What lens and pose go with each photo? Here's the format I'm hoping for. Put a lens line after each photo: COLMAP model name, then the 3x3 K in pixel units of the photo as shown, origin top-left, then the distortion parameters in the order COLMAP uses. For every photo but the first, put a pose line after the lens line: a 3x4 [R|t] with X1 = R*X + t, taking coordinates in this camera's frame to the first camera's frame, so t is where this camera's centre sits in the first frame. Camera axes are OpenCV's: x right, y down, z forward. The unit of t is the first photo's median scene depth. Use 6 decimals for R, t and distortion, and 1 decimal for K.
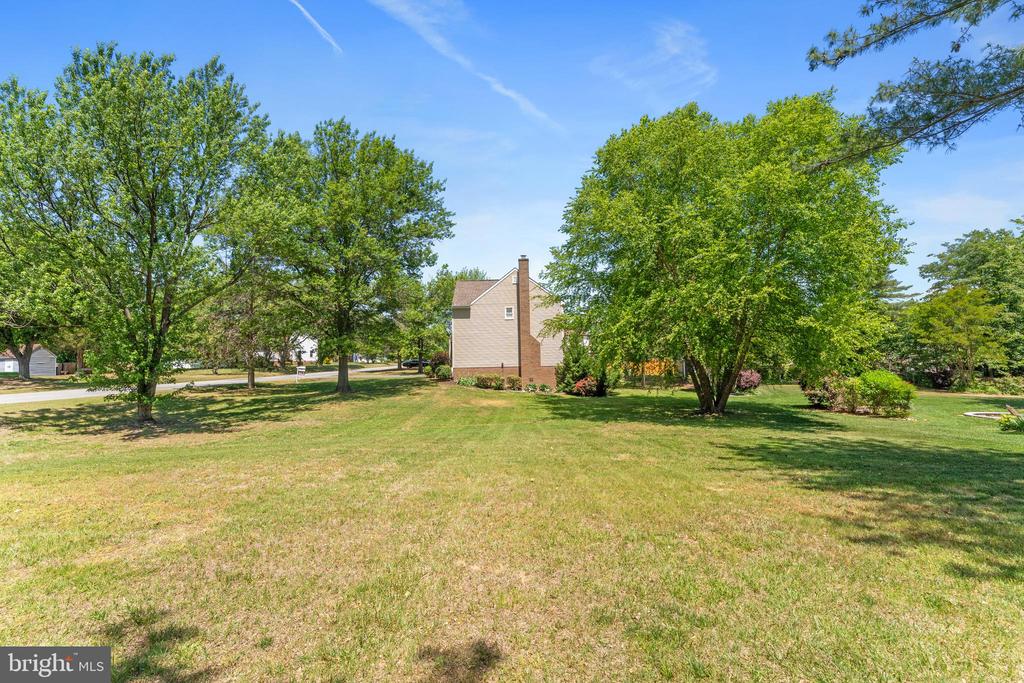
lens RADIAL K [[408.4, 0, 512.0], [0, 408.4, 341.5], [0, 0, 1]] dist [-0.001863, -0.000123]
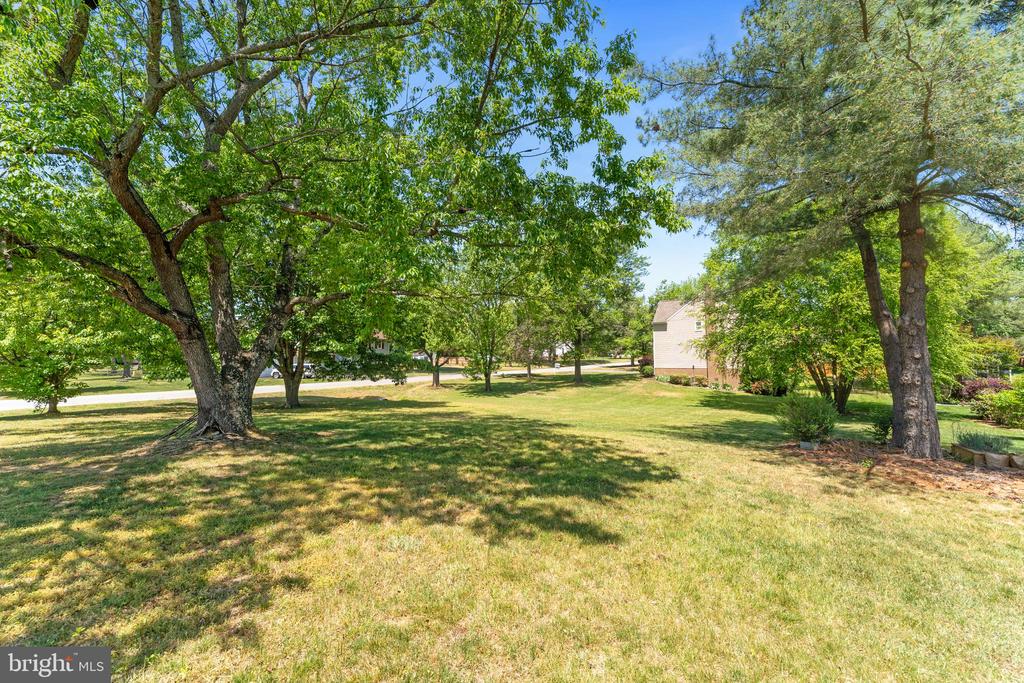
lens RADIAL K [[408.4, 0, 512.0], [0, 408.4, 341.5], [0, 0, 1]] dist [-0.001863, -0.000123]
pose [[0.817025, -0.007439, -0.576554, 0.264345], [0.019799, 0.999689, 0.015158, -0.055435], [0.576262, -0.023800, 0.816919, -0.395043]]
